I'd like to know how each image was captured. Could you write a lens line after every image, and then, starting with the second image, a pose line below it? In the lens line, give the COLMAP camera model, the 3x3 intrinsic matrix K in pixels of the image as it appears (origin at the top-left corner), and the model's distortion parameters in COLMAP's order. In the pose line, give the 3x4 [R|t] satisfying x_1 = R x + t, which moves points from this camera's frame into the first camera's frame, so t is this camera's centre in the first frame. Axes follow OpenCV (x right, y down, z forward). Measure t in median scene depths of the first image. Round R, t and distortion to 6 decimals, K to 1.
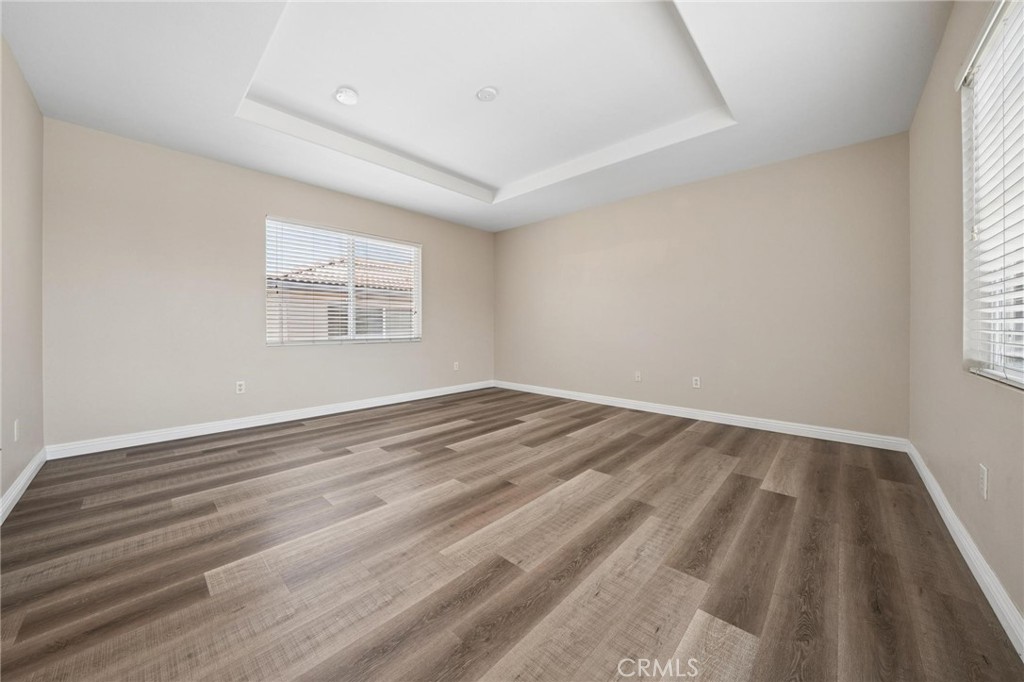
lens RADIAL K [[360.7, 0, 511.1], [0, 360.7, 329.4], [0, 0, 1]] dist [-0.019663, 0.000233]
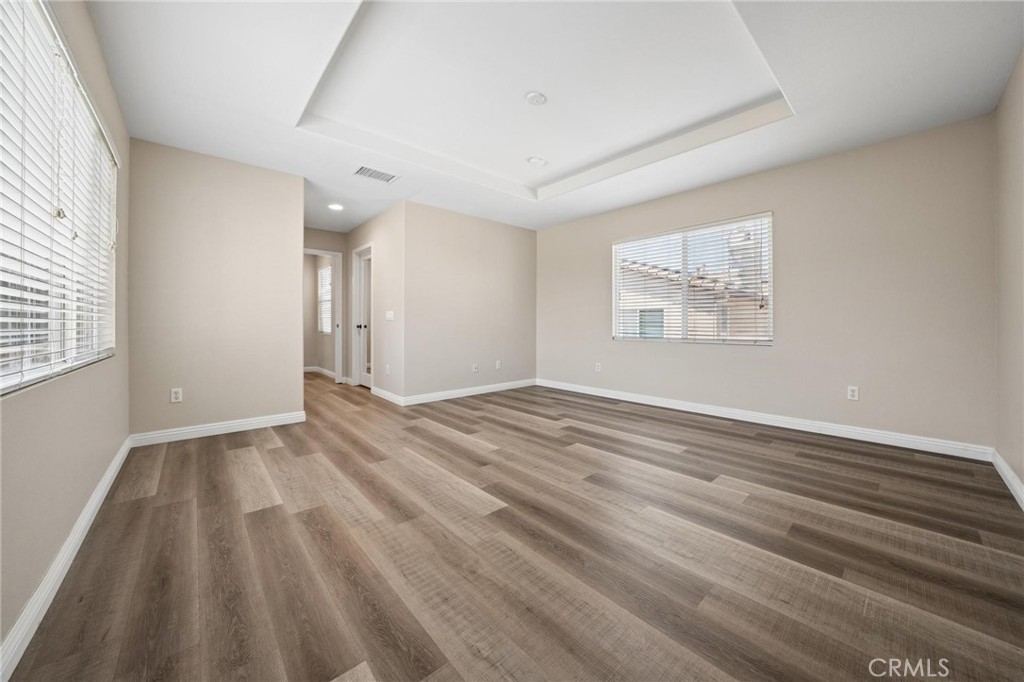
lens RADIAL K [[360.7, 0, 511.1], [0, 360.7, 329.4], [0, 0, 1]] dist [-0.019663, 0.000233]
pose [[-0.096962, 0.010460, -0.995233, 1.099128], [-0.005939, 0.999921, 0.011088, -0.008643], [0.995270, 0.006986, -0.096893, 1.184223]]
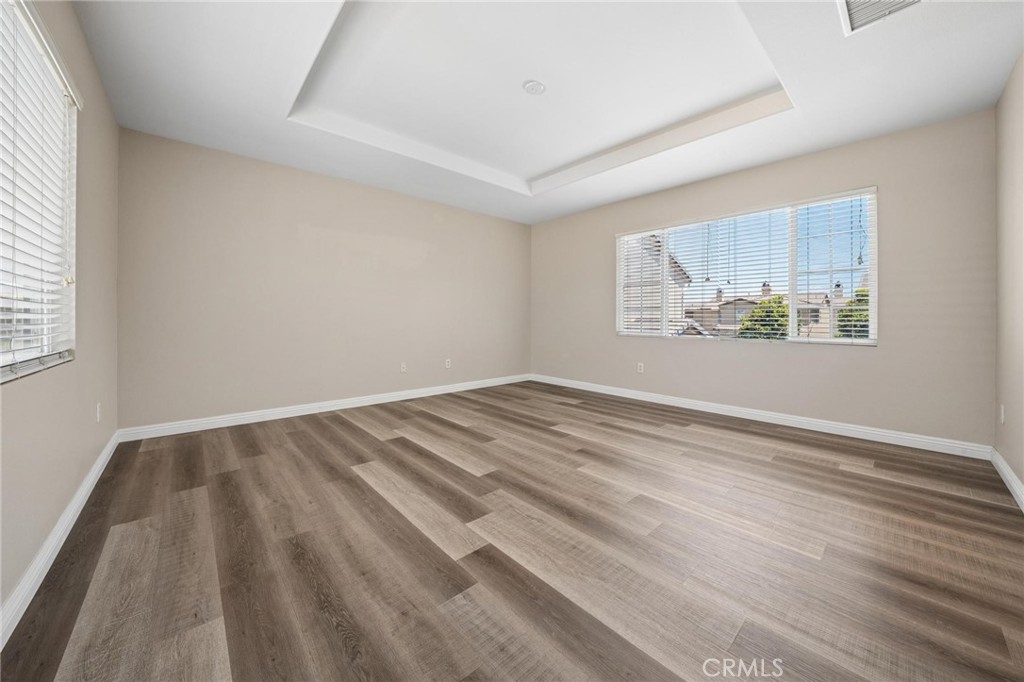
lens RADIAL K [[360.7, 0, 511.1], [0, 360.7, 329.4], [0, 0, 1]] dist [-0.019663, 0.000233]
pose [[0.085240, -0.026669, 0.996003, -1.214696], [0.004354, 0.999642, 0.026394, -0.010402], [-0.996351, 0.002087, 0.085325, 1.124376]]
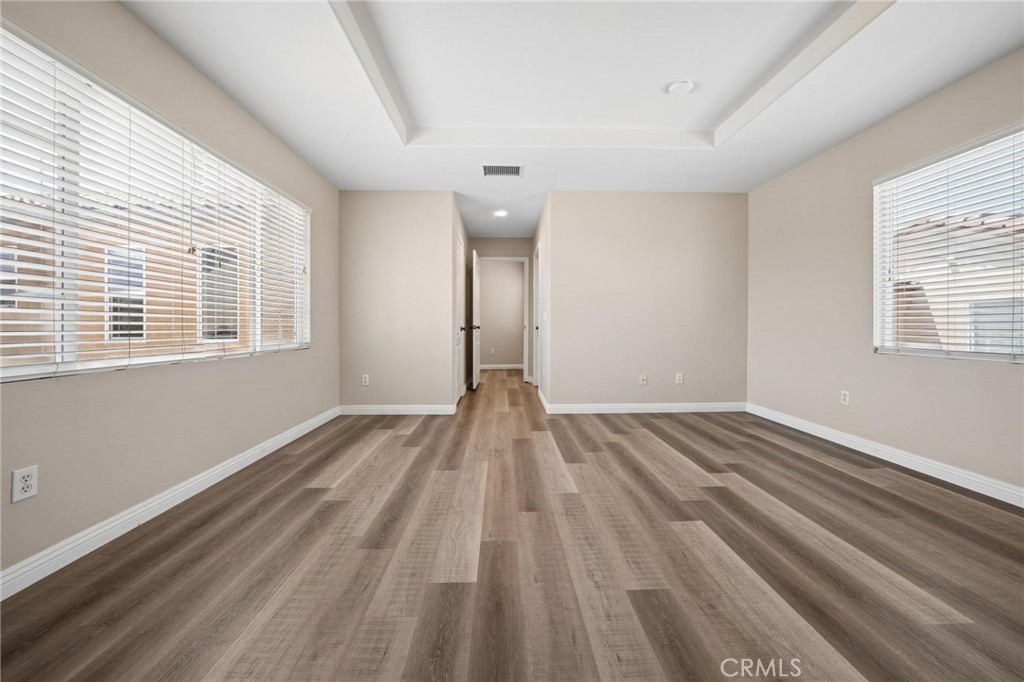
lens RADIAL K [[360.7, 0, 511.1], [0, 360.7, 329.4], [0, 0, 1]] dist [-0.019663, 0.000233]
pose [[-0.714859, 0.004484, -0.699254, 0.621014], [-0.005240, 0.999917, 0.011770, -0.012135], [0.699249, 0.012078, -0.714776, 1.568688]]
